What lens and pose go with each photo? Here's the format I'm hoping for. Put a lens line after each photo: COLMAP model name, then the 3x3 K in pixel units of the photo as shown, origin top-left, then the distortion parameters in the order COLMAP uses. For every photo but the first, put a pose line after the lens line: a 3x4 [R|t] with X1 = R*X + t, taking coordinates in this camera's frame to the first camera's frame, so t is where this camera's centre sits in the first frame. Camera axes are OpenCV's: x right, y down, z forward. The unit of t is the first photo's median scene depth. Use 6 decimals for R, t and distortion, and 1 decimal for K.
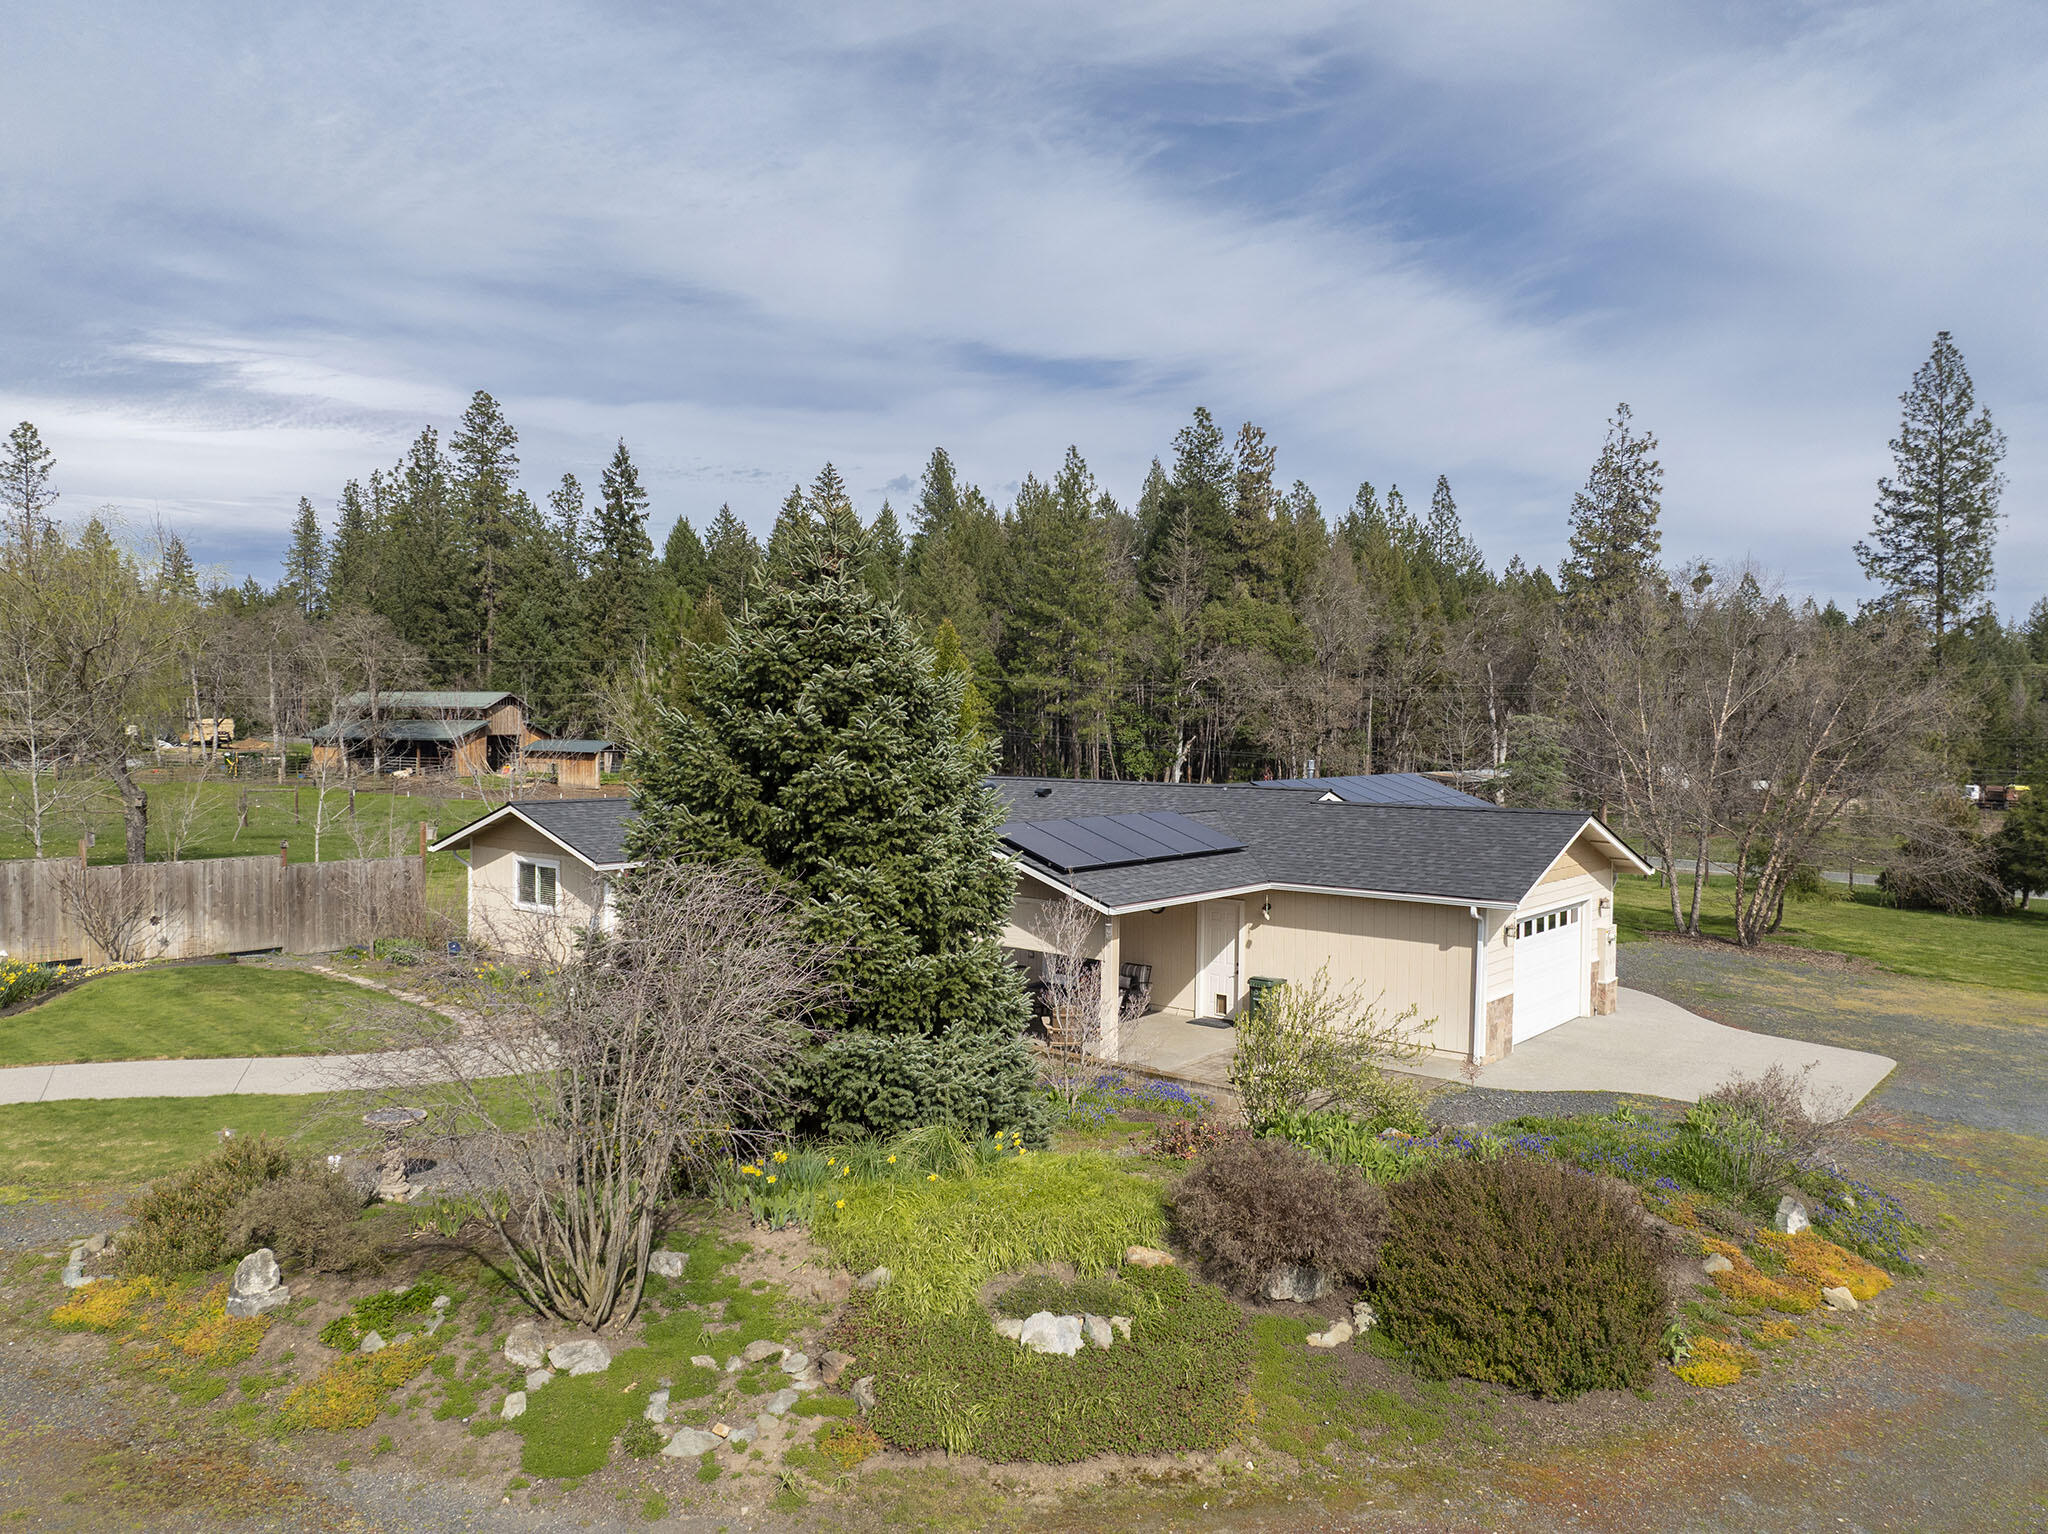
lens RADIAL K [[1446.1, 0, 1020.7], [0, 1446.1, 772.6], [0, 0, 1]] dist [-0.046521, 0.013529]
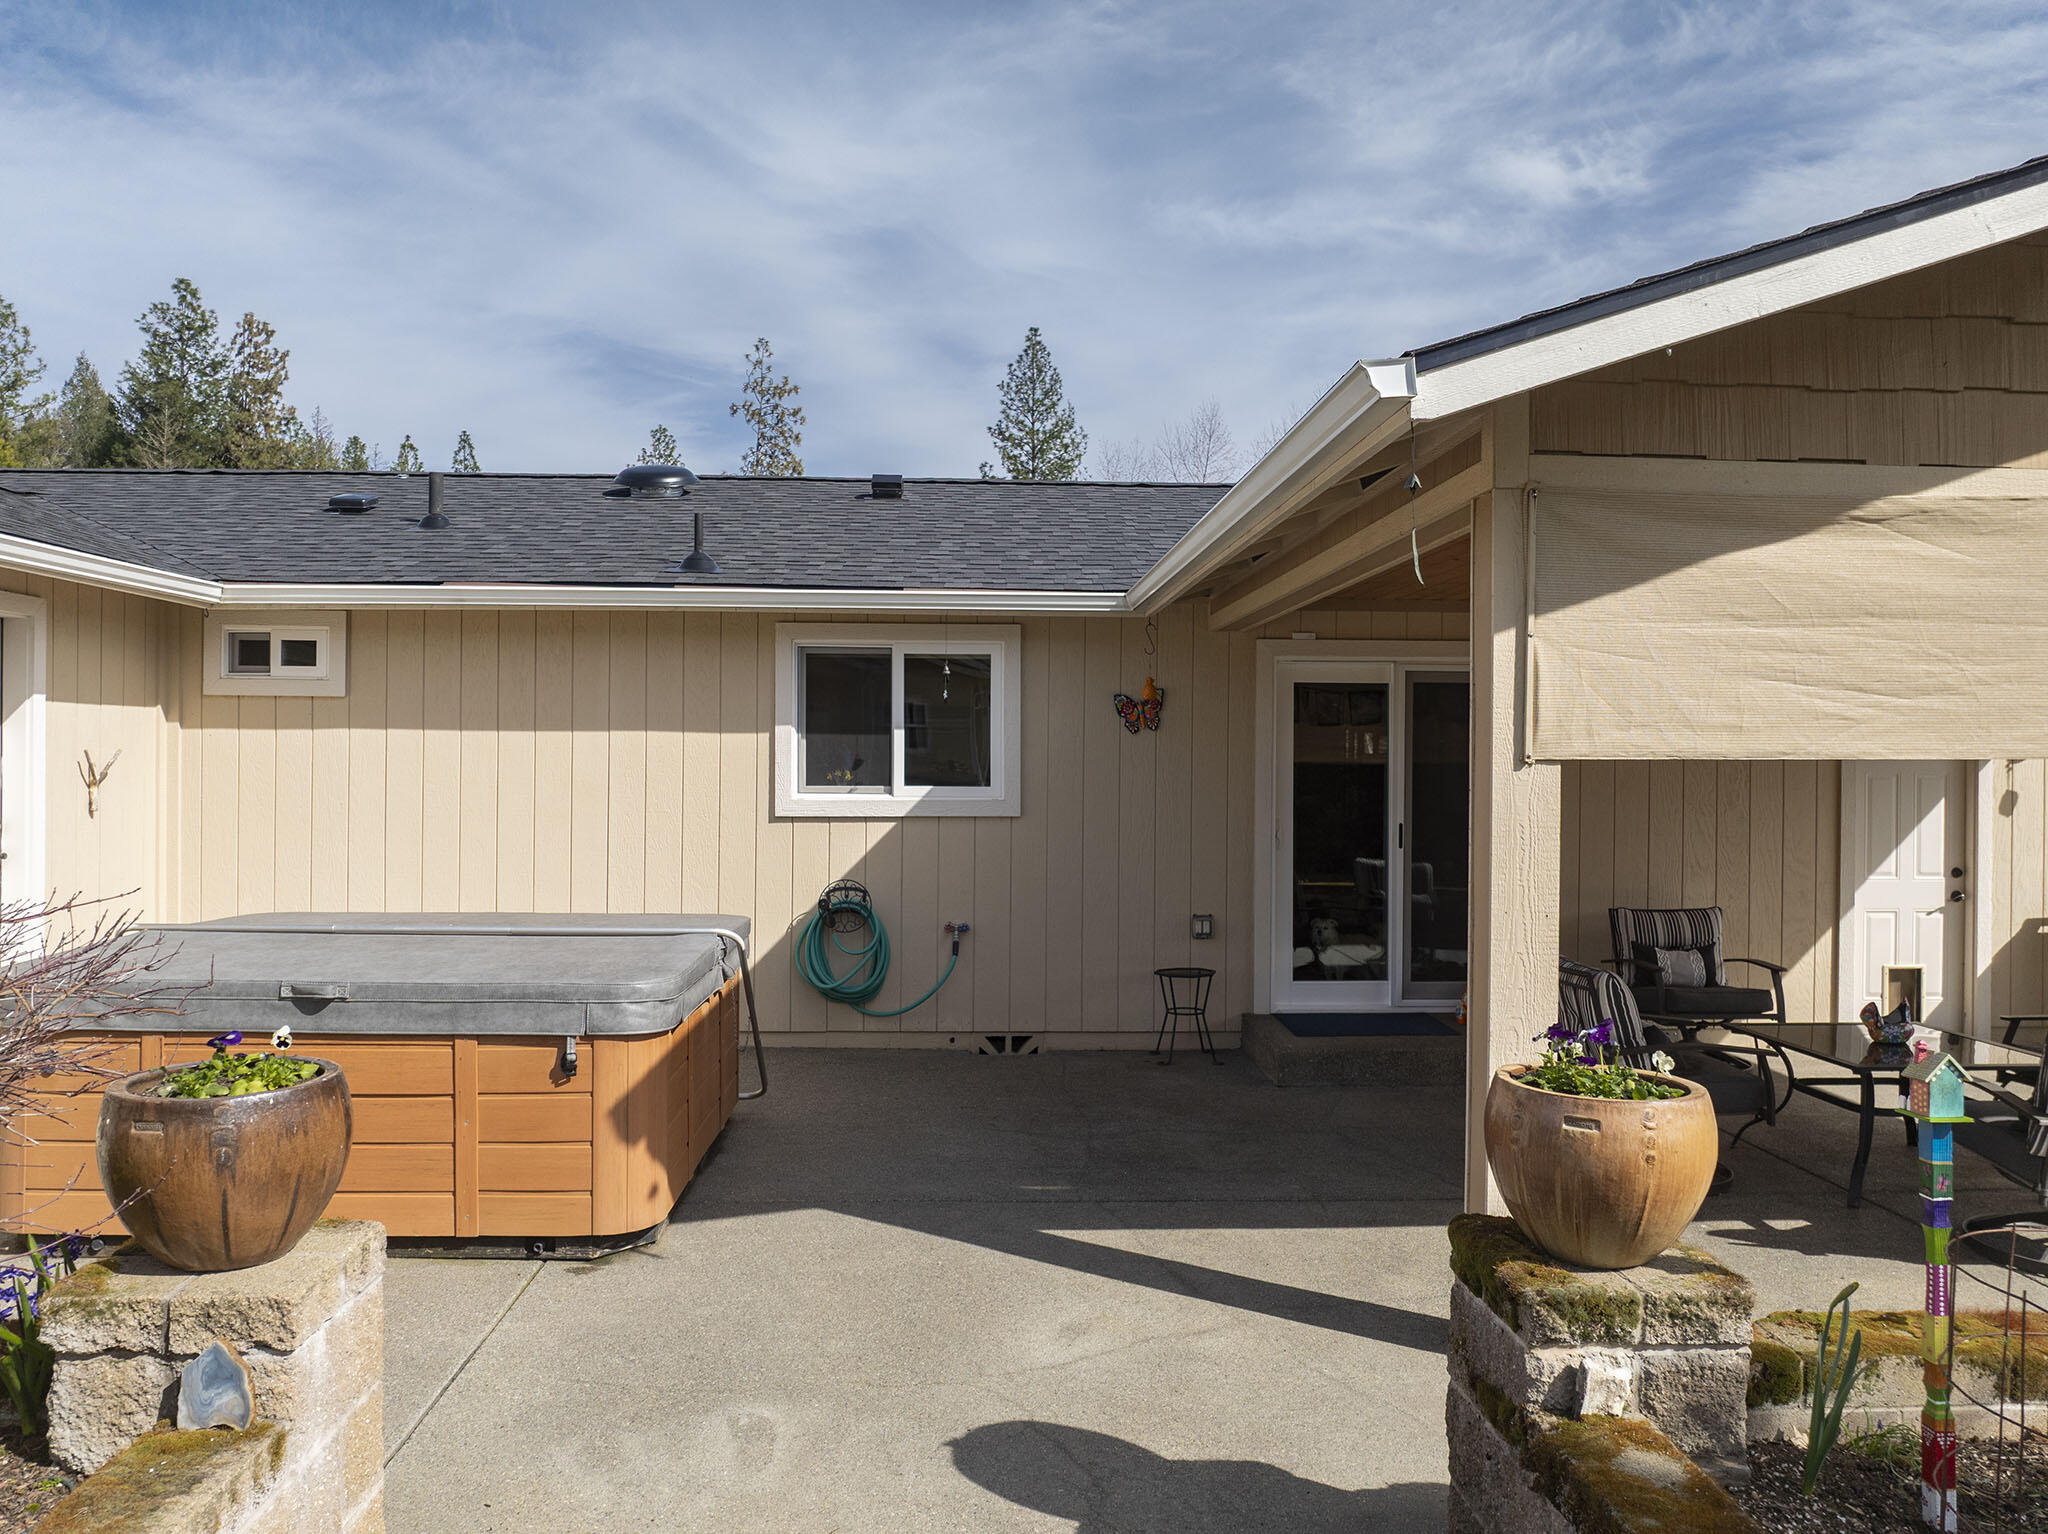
lens RADIAL K [[1449.0, 0, 1023.8], [0, 1449.0, 761.9], [0, 0, 1]] dist [-0.060858, 0.036826]
pose [[0.743387, 0.000699, 0.668862, -0.043540], [0.019208, 0.999565, -0.022392, 0.021495], [-0.668586, 0.029493, 0.743050, 0.170744]]
